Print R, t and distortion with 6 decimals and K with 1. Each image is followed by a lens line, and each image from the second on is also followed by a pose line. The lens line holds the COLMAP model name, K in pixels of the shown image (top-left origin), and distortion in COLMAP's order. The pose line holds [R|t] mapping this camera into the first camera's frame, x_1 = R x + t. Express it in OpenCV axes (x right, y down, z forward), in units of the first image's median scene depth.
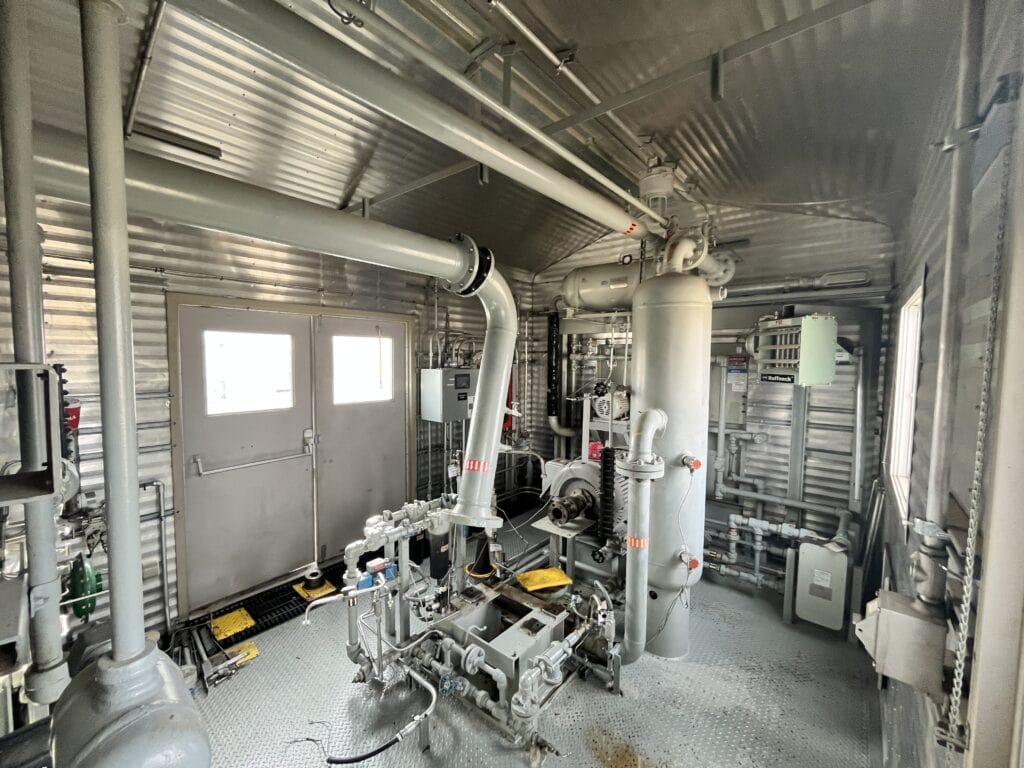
lens RADIAL K [[428.2, 0, 512.0], [0, 428.2, 384.0], [0, 0, 1]] dist [-0.000173, 0.000029]
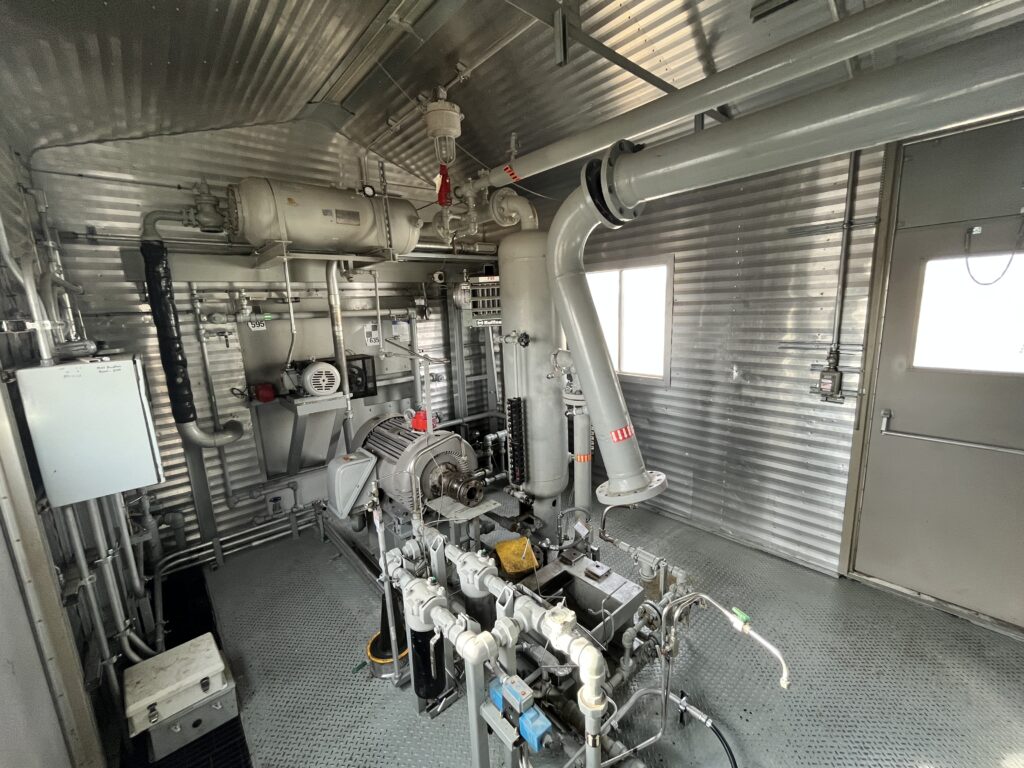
lens RADIAL K [[428.2, 0, 512.0], [0, 428.2, 384.0], [0, 0, 1]] dist [-0.000173, 0.000029]
pose [[0.180489, -0.201261, 0.962766, -0.637732], [0.107324, 0.977026, 0.184122, -0.062705], [-0.977704, 0.070096, 0.197943, 0.673151]]
